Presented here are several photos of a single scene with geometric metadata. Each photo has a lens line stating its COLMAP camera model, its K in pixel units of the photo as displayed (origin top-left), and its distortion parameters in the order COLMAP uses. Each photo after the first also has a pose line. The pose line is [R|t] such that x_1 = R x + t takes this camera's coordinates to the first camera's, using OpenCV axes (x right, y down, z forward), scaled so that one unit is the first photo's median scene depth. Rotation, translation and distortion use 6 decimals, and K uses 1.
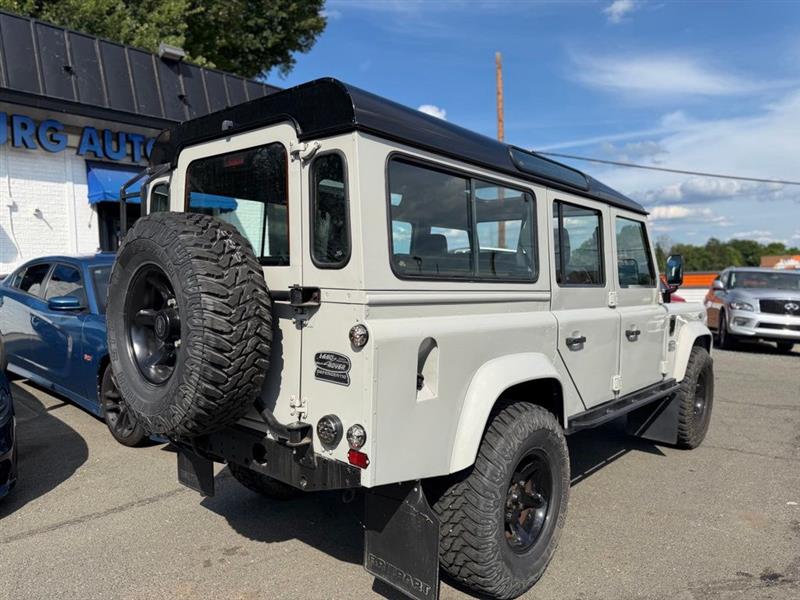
lens RADIAL K [[564.3, 0, 397.0], [0, 564.3, 295.0], [0, 0, 1]] dist [0.029303, -0.029707]
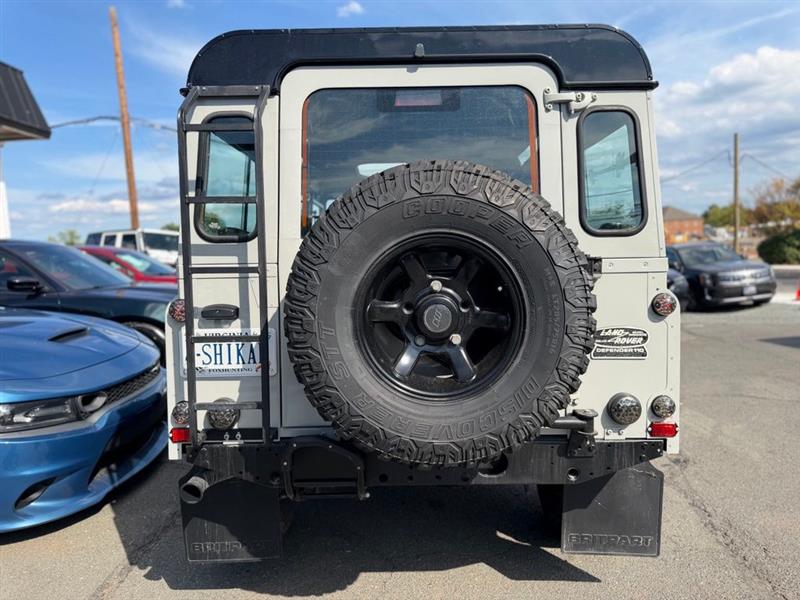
lens RADIAL K [[564.3, 0, 393.8], [0, 564.3, 301.2], [0, 0, 1]] dist [0.029303, -0.029707]
pose [[0.763104, -0.075732, 0.641823, -0.959457], [0.052723, 0.997095, 0.054967, -0.010951], [-0.644122, -0.008107, 0.764880, 0.509038]]
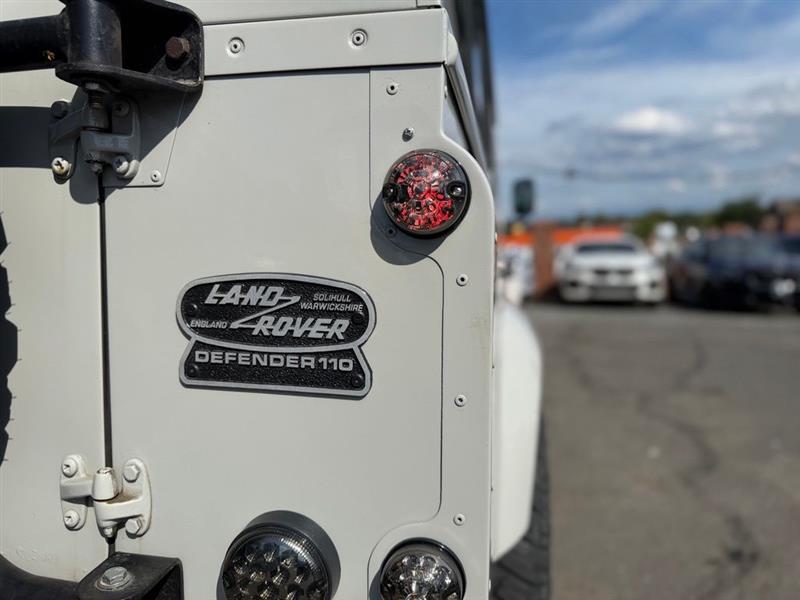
lens RADIAL K [[564.3, 0, 401.5], [0, 564.3, 308.3], [0, 0, 1]] dist [0.029303, -0.029707]
pose [[0.868054, -0.053037, 0.493628, -0.184991], [0.021411, 0.997352, 0.069505, 0.096342], [-0.496007, -0.049765, 0.866891, 0.722919]]
